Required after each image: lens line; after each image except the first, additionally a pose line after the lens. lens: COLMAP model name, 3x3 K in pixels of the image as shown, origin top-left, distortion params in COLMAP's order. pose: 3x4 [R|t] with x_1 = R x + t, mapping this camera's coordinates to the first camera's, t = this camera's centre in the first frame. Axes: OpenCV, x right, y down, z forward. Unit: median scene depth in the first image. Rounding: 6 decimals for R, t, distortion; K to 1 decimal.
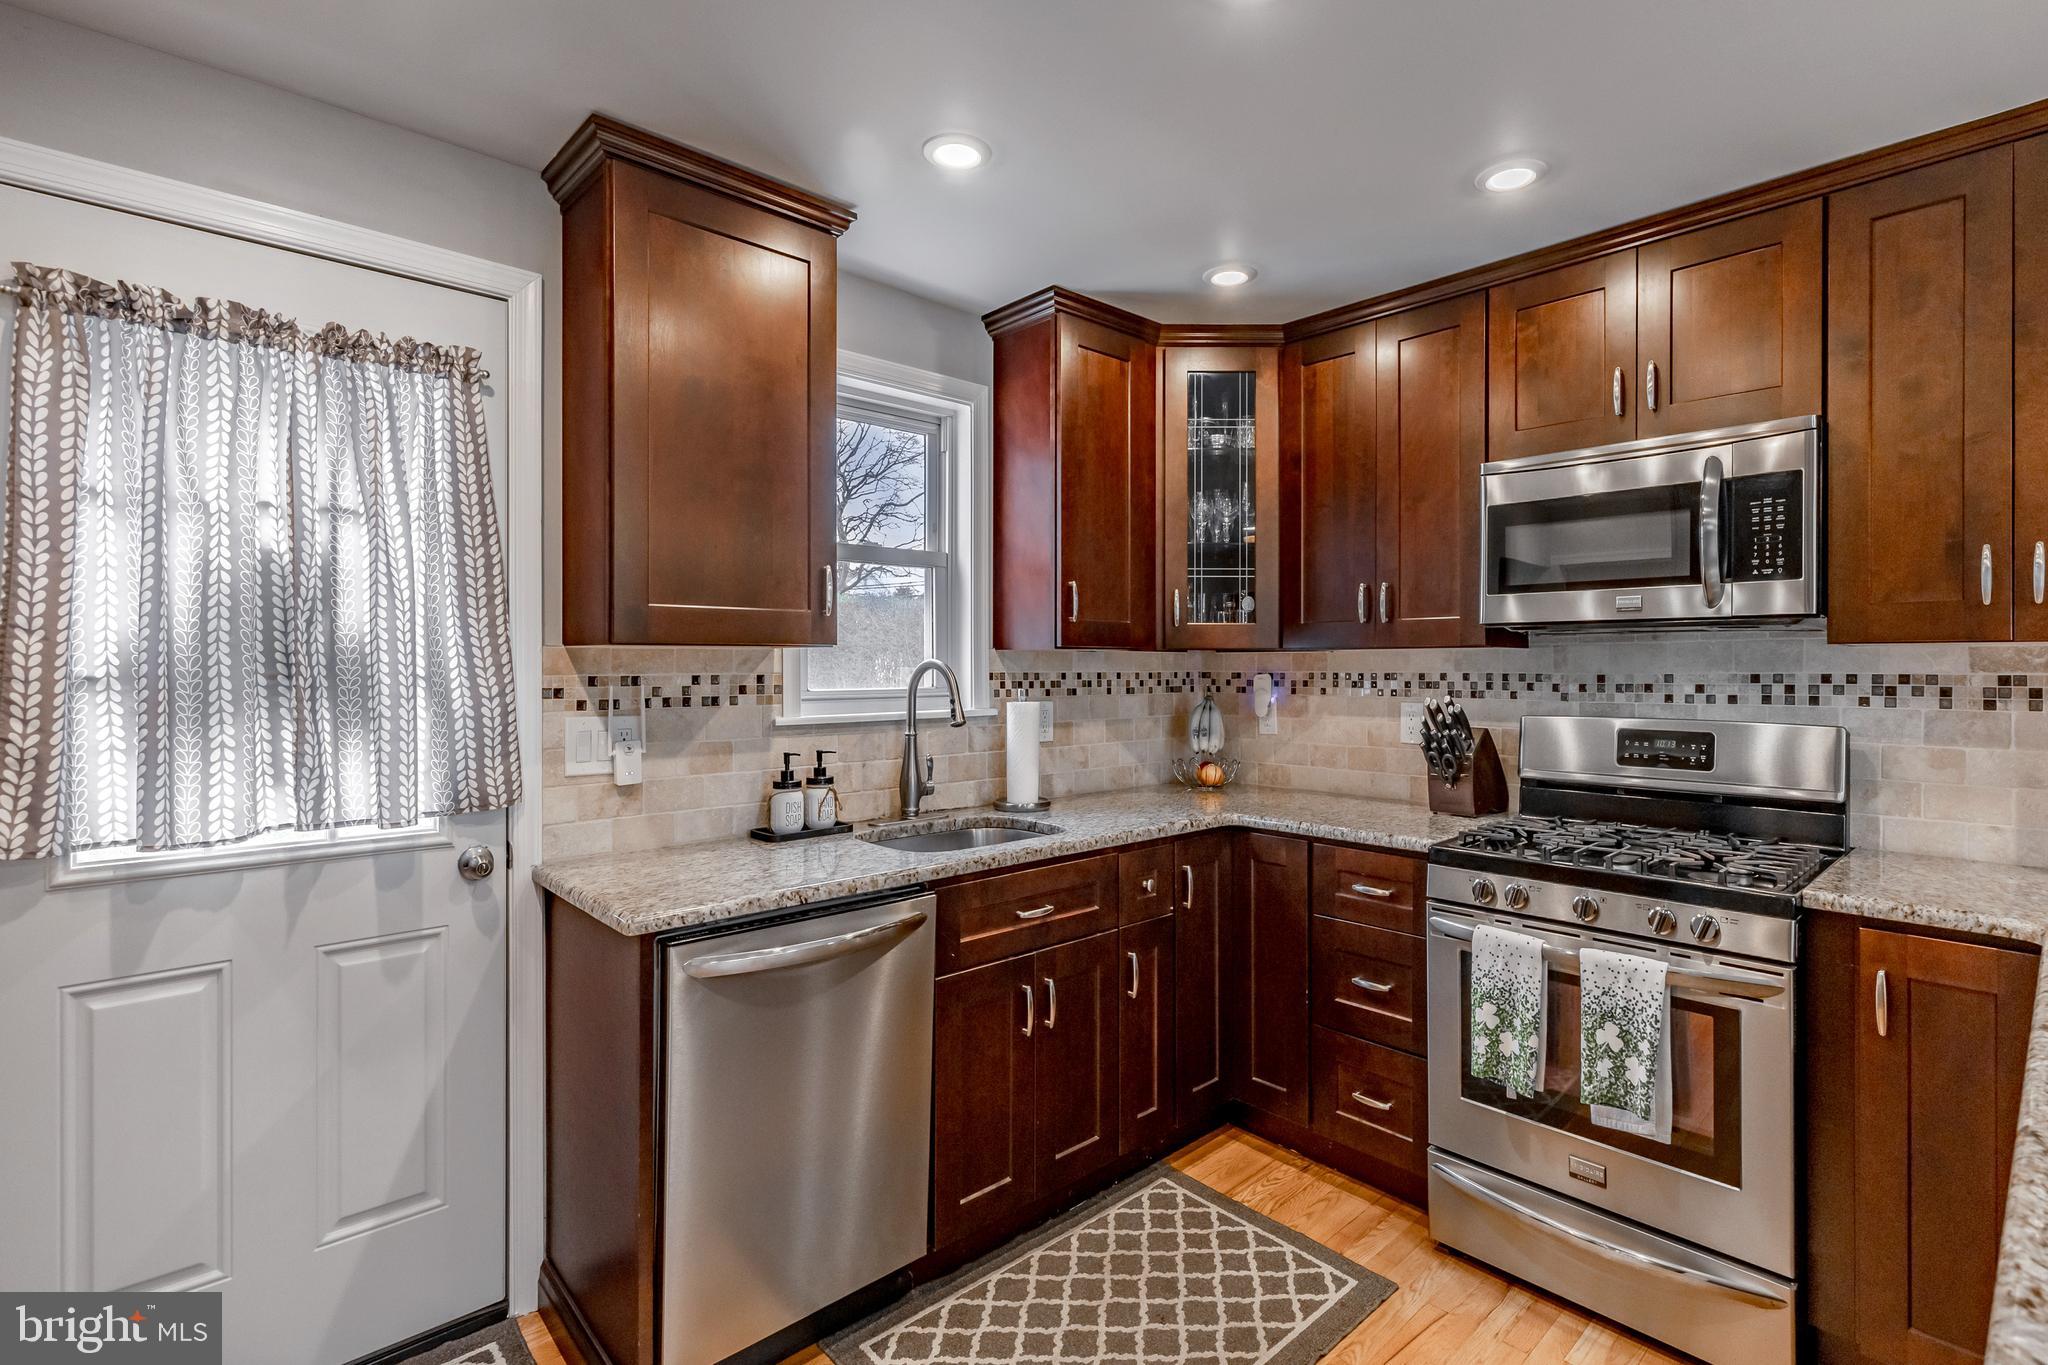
lens RADIAL K [[982.4, 0, 1119.8], [0, 982.4, 667.4], [0, 0, 1]] dist [-0.000137, -0.000329]
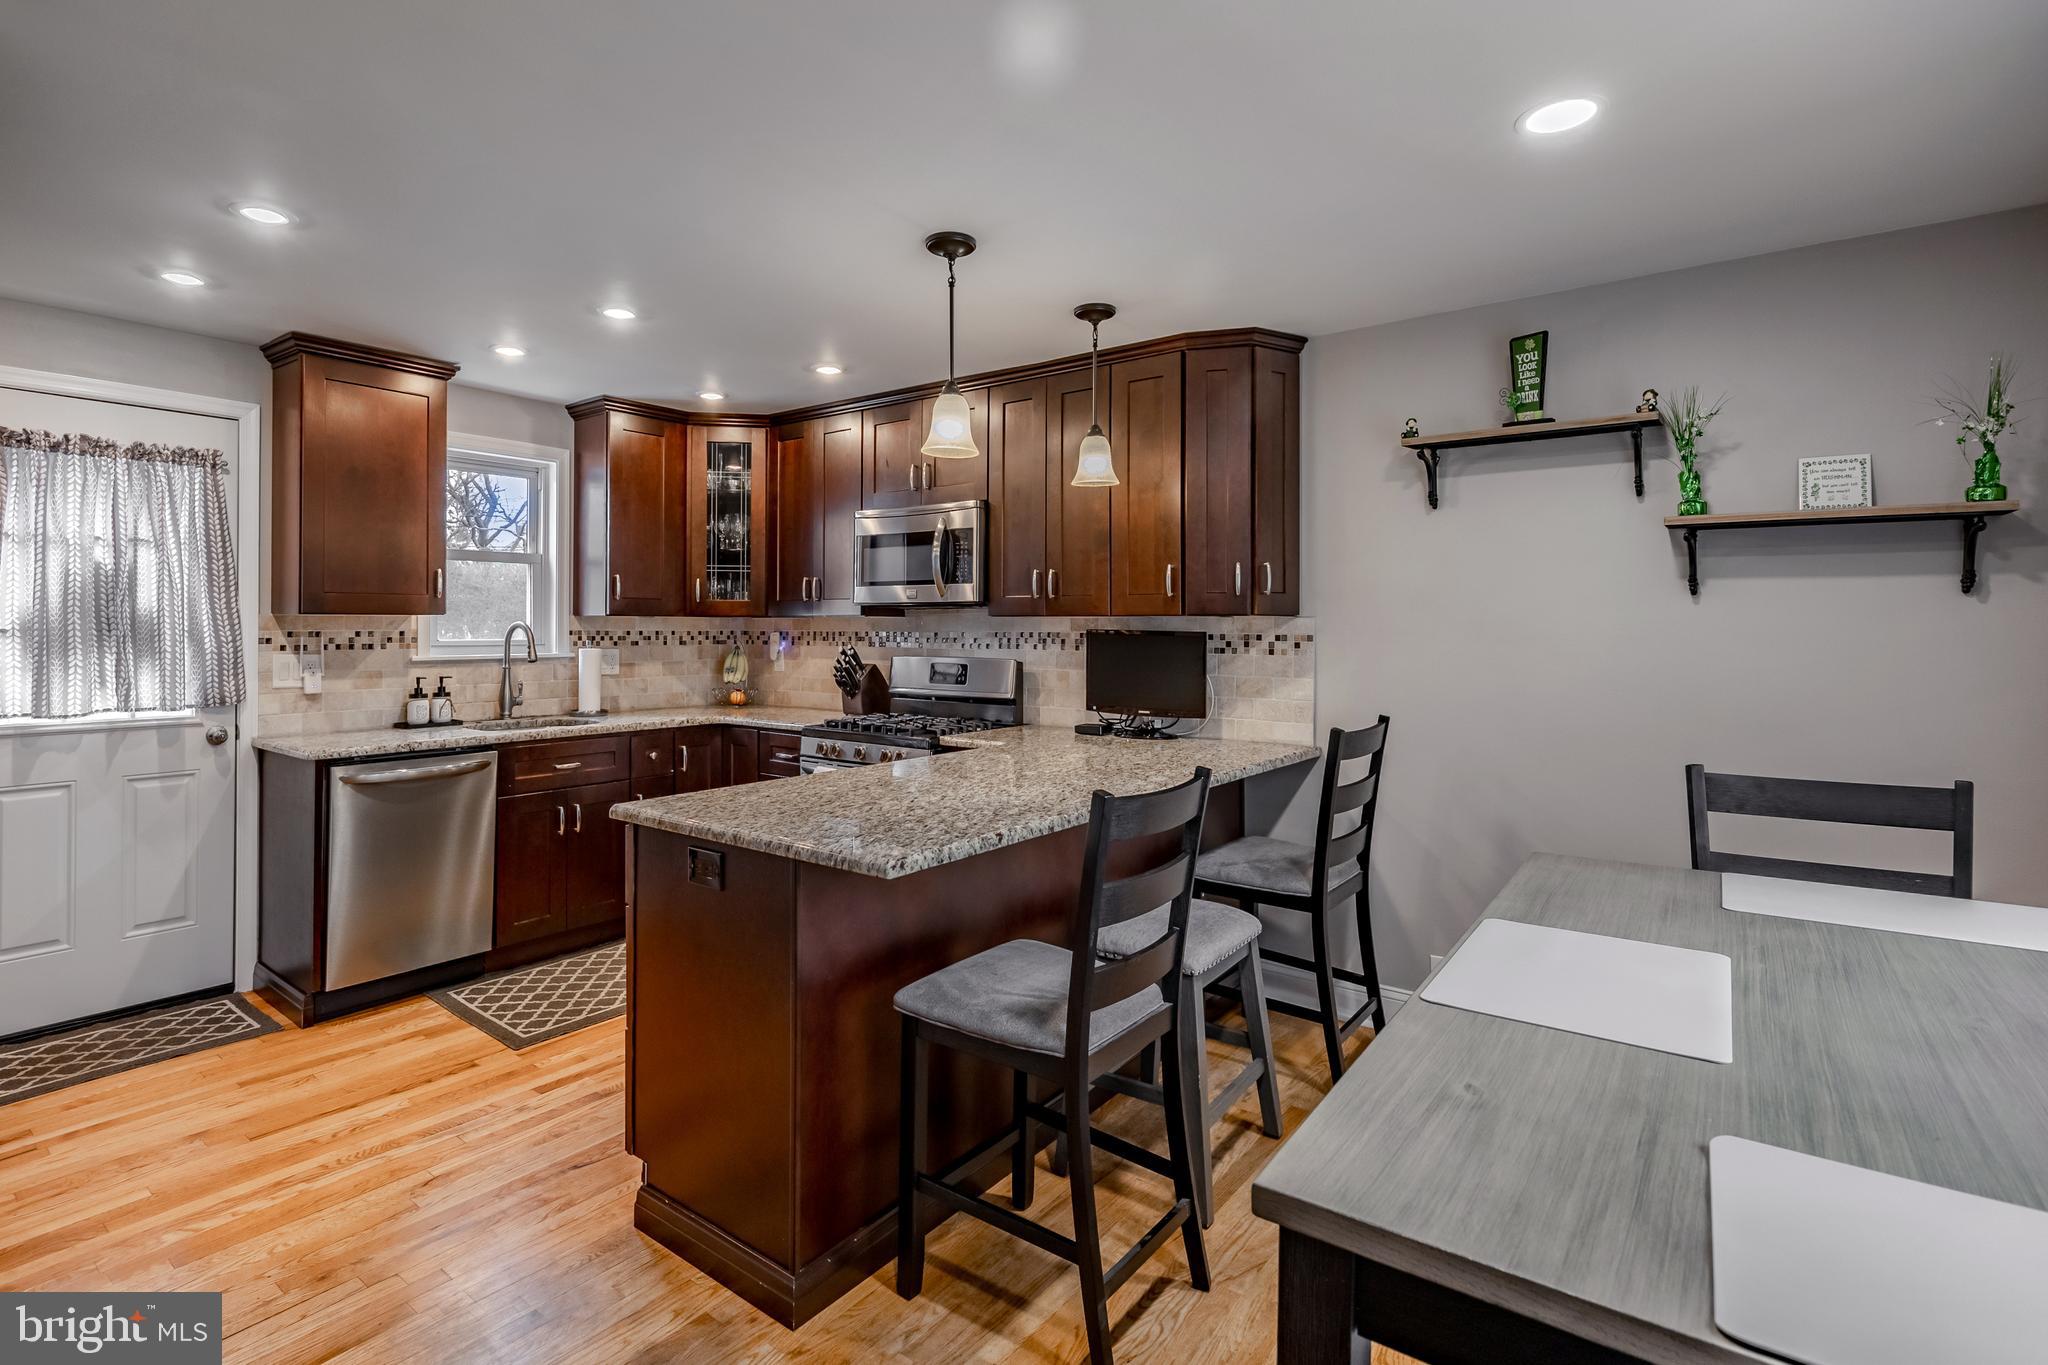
lens RADIAL K [[965.4, 0, 1031.5], [0, 965.4, 624.7], [0, 0, 1]] dist [0.001106, 0.000026]
pose [[0.987500, 0.004051, 0.157567, 0.467931], [-0.003368, 0.999984, -0.004598, 0.000915], [-0.157583, 0.004010, 0.987498, -0.856335]]
